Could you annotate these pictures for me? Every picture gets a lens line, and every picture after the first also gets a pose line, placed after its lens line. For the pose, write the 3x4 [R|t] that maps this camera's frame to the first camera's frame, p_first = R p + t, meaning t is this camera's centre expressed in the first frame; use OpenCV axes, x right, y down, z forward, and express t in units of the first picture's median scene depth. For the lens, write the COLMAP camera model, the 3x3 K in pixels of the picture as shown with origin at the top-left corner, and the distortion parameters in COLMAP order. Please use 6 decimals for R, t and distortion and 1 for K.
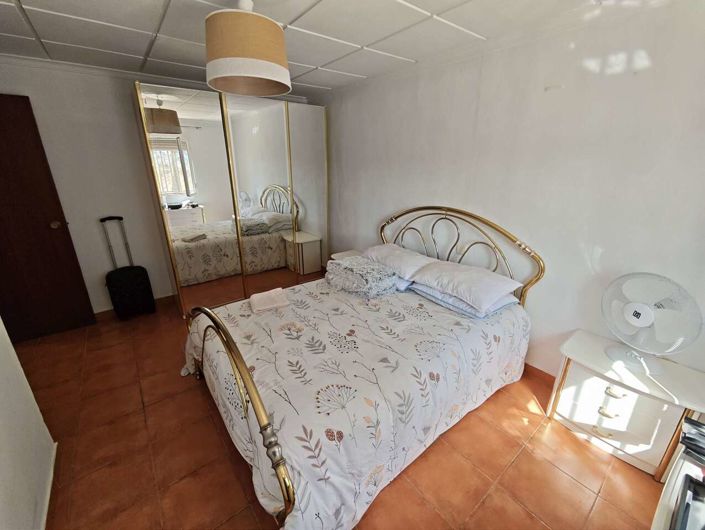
lens RADIAL K [[294.0, 0, 349.8], [0, 294.0, 262.3], [0, 0, 1]] dist [-0.013849, 0.004859]
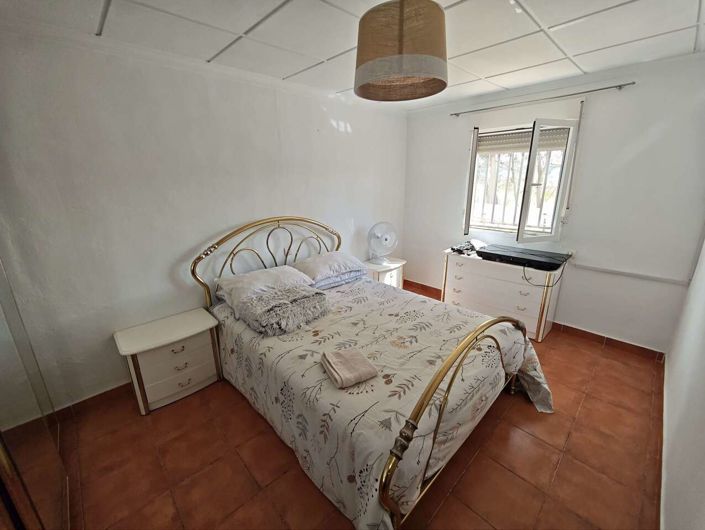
lens RADIAL K [[294.0, 0, 349.8], [0, 294.0, 262.3], [0, 0, 1]] dist [-0.013849, 0.004859]
pose [[-0.088298, -0.279935, 0.955950, -0.994815], [0.332430, 0.896395, 0.293201, -0.340915], [-0.938985, 0.343675, 0.013909, 0.997860]]
